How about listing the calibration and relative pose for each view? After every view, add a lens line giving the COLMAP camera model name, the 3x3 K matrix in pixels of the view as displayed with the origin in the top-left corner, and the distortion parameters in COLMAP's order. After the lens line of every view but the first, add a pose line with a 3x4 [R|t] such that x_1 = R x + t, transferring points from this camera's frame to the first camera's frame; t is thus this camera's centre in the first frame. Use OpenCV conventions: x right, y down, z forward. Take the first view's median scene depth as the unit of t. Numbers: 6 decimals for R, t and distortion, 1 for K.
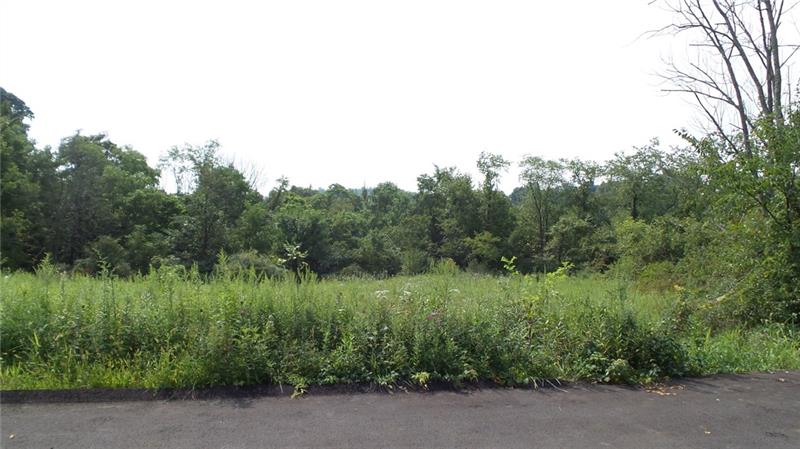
lens RADIAL K [[573.0, 0, 406.0], [0, 573.0, 228.3], [0, 0, 1]] dist [0.026241, 0.006829]
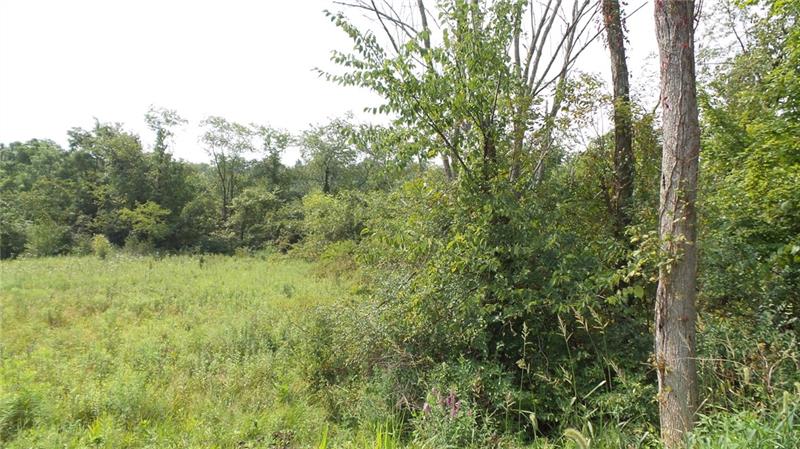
lens RADIAL K [[573.0, 0, 398.2], [0, 573.0, 225.5], [0, 0, 1]] dist [0.026241, 0.006829]
pose [[0.886253, 0.016983, 0.462891, 0.072167], [-0.032586, 0.999138, 0.025732, 0.006307], [-0.462055, -0.037889, 0.886042, 0.121947]]
